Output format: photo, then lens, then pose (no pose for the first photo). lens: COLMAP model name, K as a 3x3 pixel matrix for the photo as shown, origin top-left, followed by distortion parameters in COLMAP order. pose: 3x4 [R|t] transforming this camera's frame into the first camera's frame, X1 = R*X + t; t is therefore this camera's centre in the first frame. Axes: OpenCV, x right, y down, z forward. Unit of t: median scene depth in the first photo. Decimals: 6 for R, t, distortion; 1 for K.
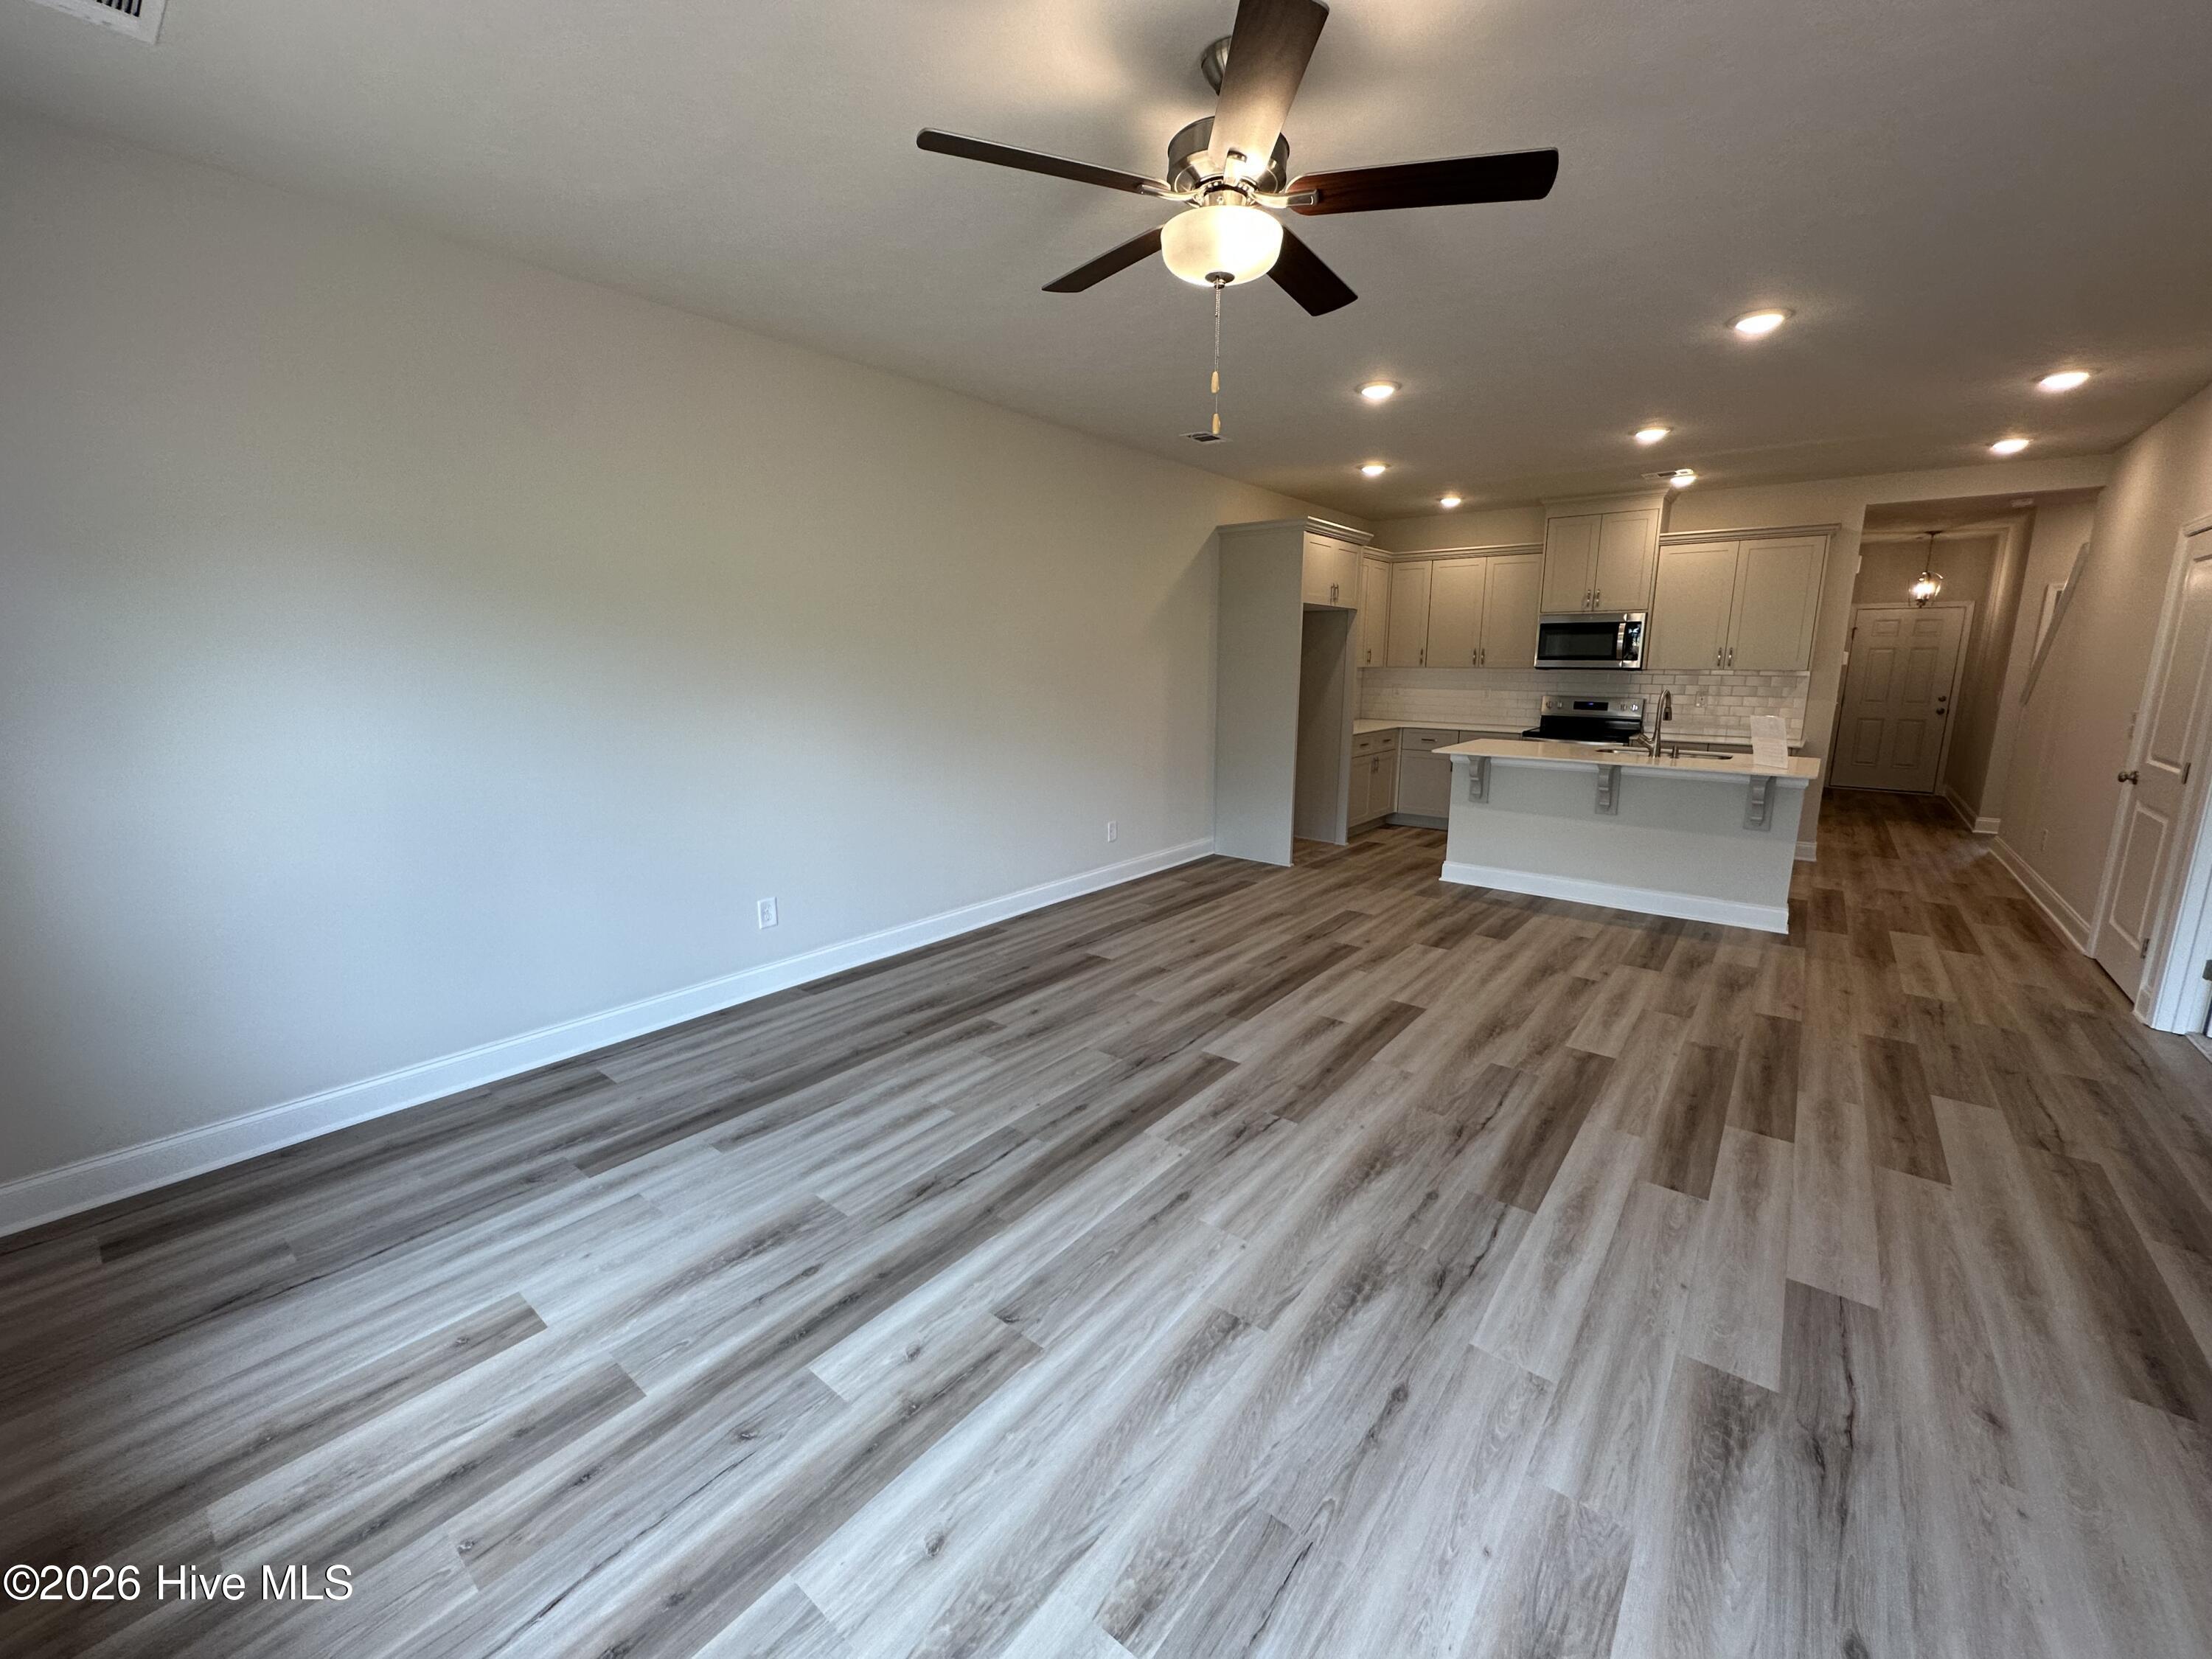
lens RADIAL K [[884.0, 0, 1117.6], [0, 884.0, 818.7], [0, 0, 1]] dist [-0.001896, -0.000166]
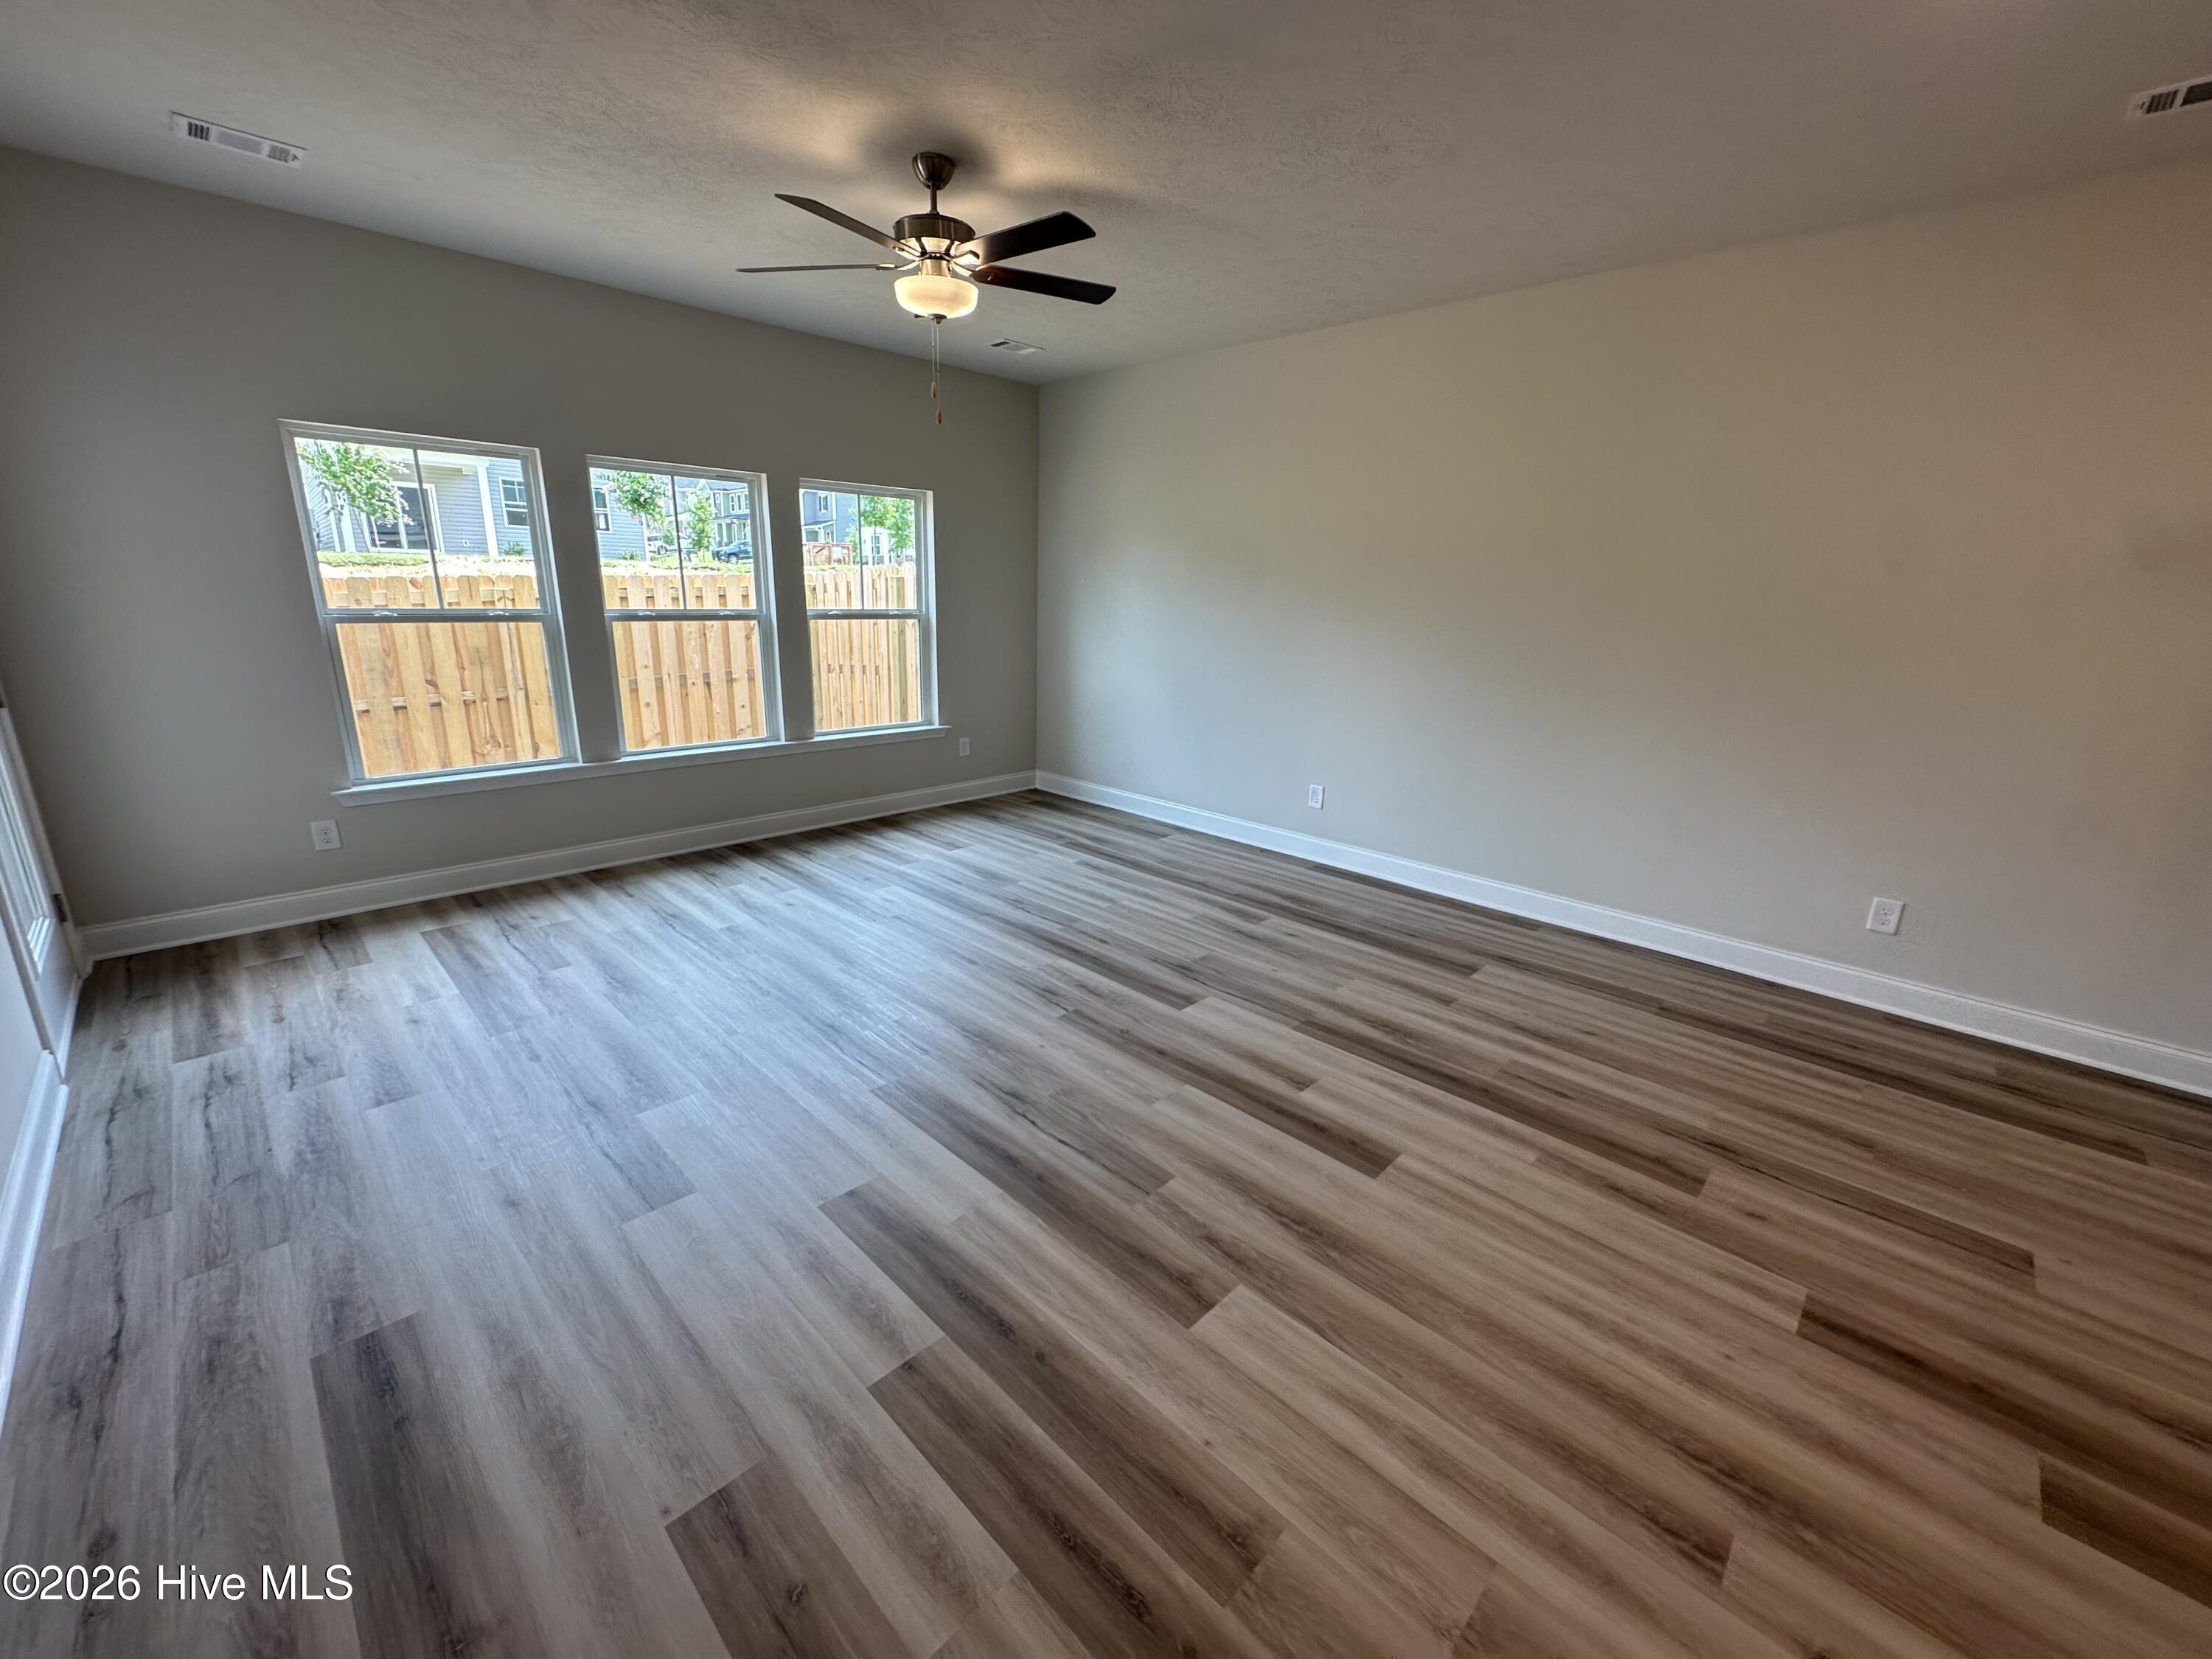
lens RADIAL K [[884.0, 0, 1117.6], [0, 884.0, 818.7], [0, 0, 1]] dist [-0.001896, -0.000166]
pose [[-0.095263, 0.244081, -0.965065, 1.038540], [-0.209635, 0.942813, 0.259146, -0.161560], [0.973128, 0.226999, -0.038647, 0.923904]]
